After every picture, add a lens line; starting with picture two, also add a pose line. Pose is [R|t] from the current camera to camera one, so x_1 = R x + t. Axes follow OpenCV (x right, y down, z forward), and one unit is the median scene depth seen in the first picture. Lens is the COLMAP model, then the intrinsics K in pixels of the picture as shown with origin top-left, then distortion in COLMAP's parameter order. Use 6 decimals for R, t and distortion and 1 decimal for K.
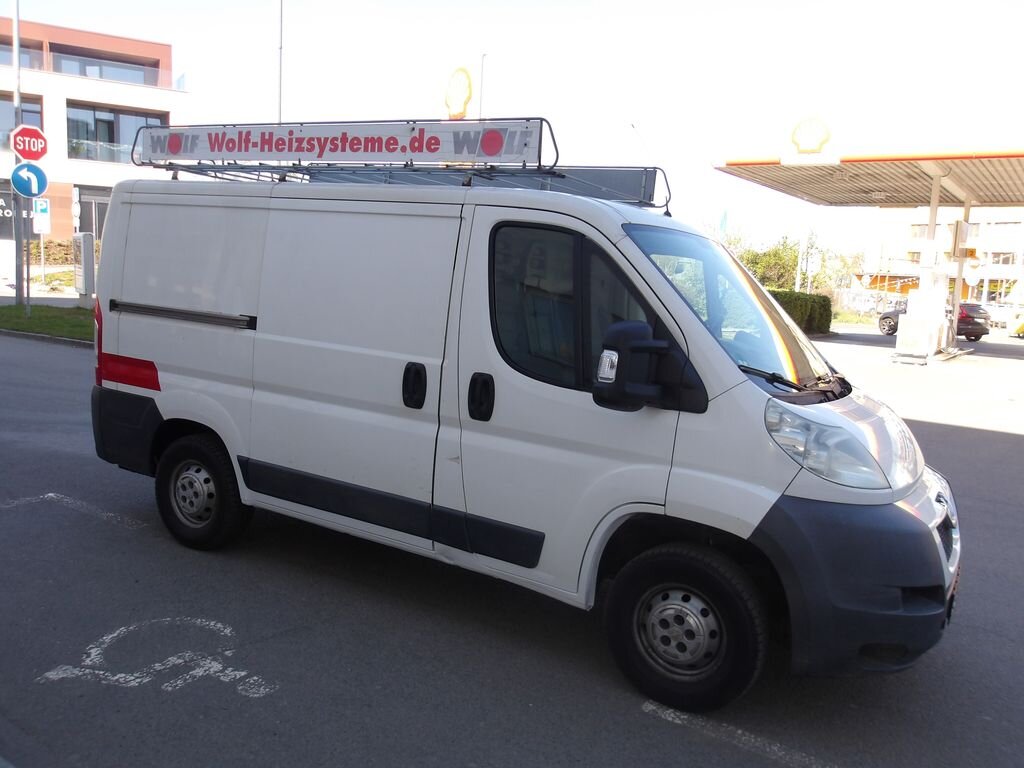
lens RADIAL K [[857.7, 0, 509.5], [0, 857.7, 380.7], [0, 0, 1]] dist [0.010938, -0.017559]
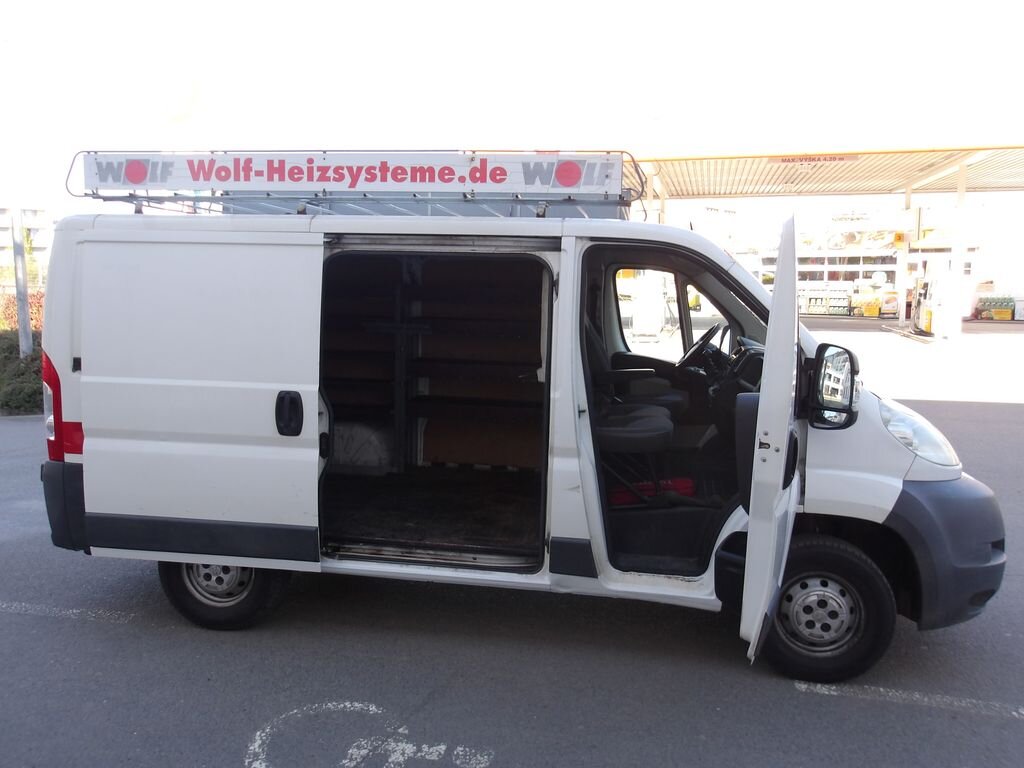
lens RADIAL K [[863.4, 0, 512.0], [0, 863.4, 384.0], [0, 0, 1]] dist [-0.001759, -0.000843]
pose [[0.930451, -0.097859, 0.353106, -0.449066], [0.095430, 0.995139, 0.024329, -0.059465], [-0.353771, 0.011060, 0.935267, 0.071397]]
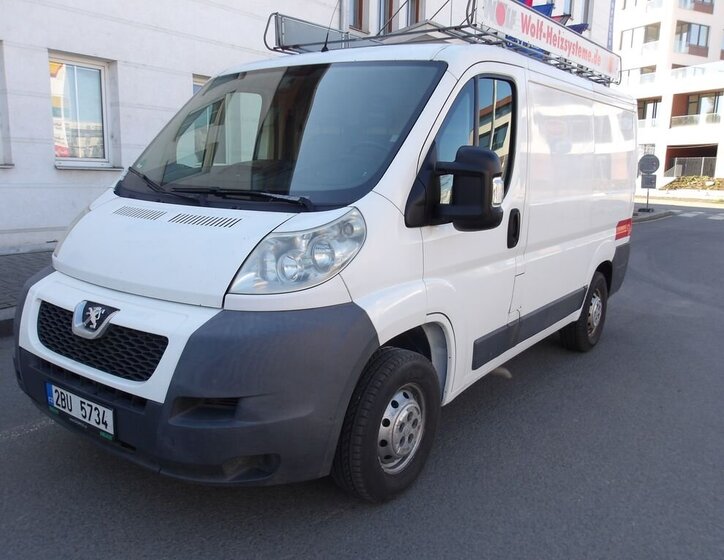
lens RADIAL K [[625.3, 0, 333.4], [0, 625.3, 280.0], [0, 0, 1]] dist [0.001593, 0.003460]
pose [[0.135771, -0.287906, 0.947985, -1.410294], [0.078095, 0.956978, 0.279453, -0.249456], [-0.987658, 0.036092, 0.152414, 1.337001]]
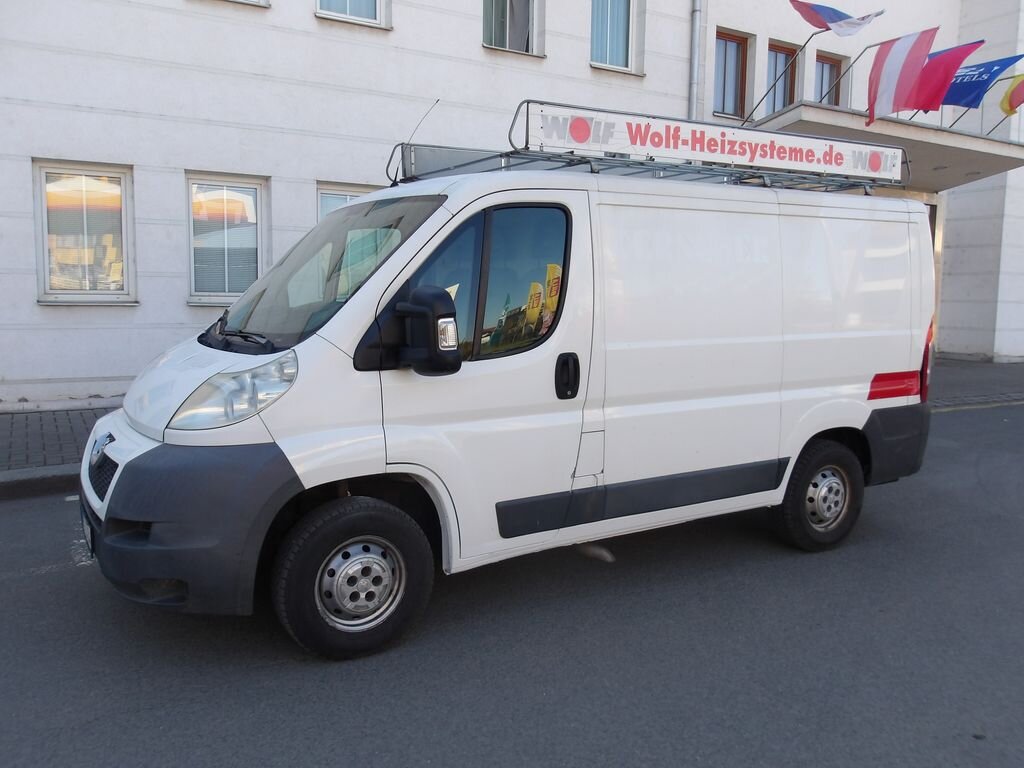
lens RADIAL K [[845.2, 0, 480.7], [0, 845.2, 381.9], [0, 0, 1]] dist [-0.007039, 0.000009]
pose [[0.497237, -0.204895, 0.843074, -1.425970], [0.128724, 0.978382, 0.161859, -0.225729], [-0.858013, 0.028041, 0.512863, 0.832916]]
